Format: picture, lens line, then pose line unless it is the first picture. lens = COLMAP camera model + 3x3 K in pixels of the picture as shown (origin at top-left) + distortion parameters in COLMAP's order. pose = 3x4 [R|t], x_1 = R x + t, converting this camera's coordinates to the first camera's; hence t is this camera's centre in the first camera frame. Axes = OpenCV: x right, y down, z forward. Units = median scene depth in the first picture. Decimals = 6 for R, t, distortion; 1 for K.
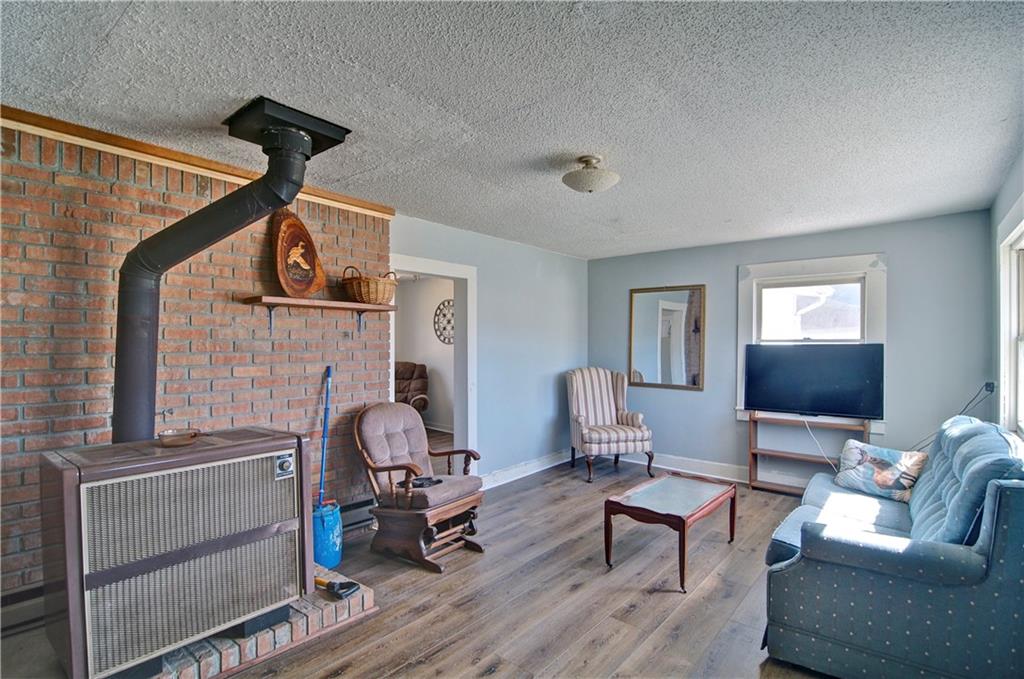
lens RADIAL K [[501.9, 0, 512.0], [0, 501.9, 339.5], [0, 0, 1]] dist [0.000232, -0.012901]
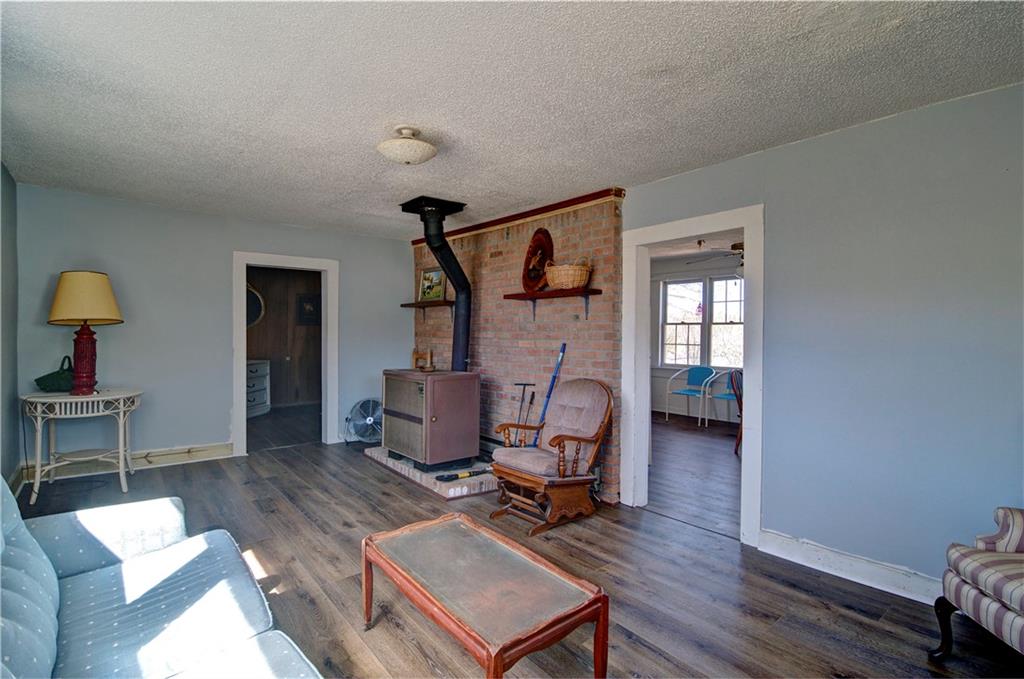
lens RADIAL K [[483.6, 0, 507.0], [0, 483.6, 343.0], [0, 0, 1]] dist [0.001073, -0.015376]
pose [[-0.190541, 0.019382, -0.981488, 1.015064], [0.001360, 0.999809, 0.019480, 0.035841], [0.981678, 0.002377, -0.190531, 1.333657]]
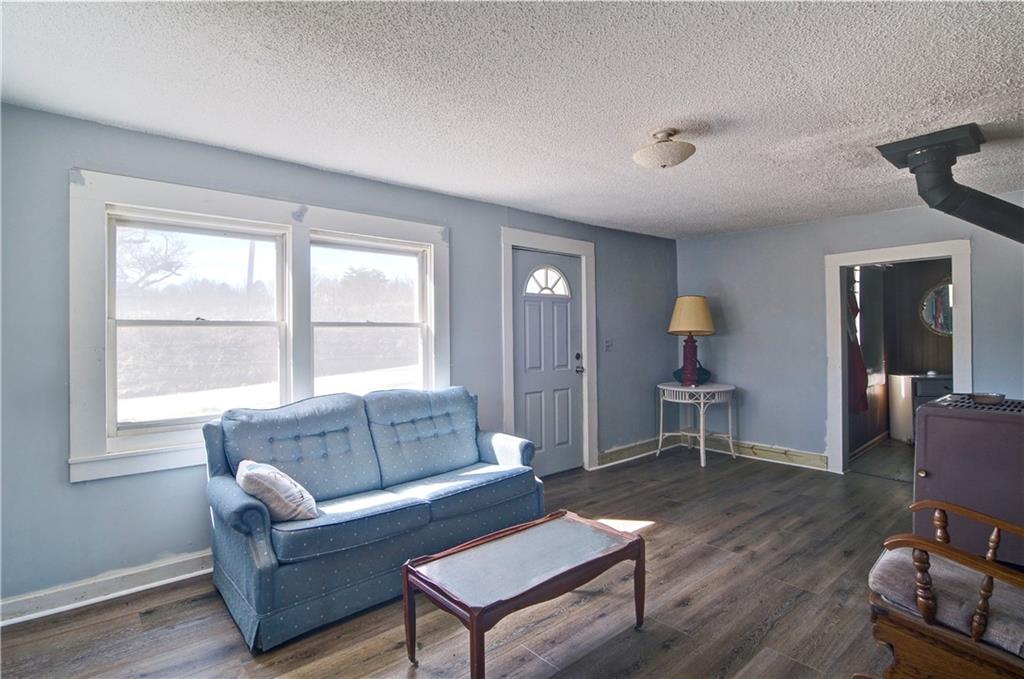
lens RADIAL K [[501.9, 0, 512.0], [0, 501.9, 339.5], [0, 0, 1]] dist [0.000232, -0.012901]
pose [[-0.986592, 0.003302, 0.163172, 0.278614], [0.002191, 0.999973, -0.006989, 0.036939], [-0.163191, -0.006537, -0.986573, 1.914224]]
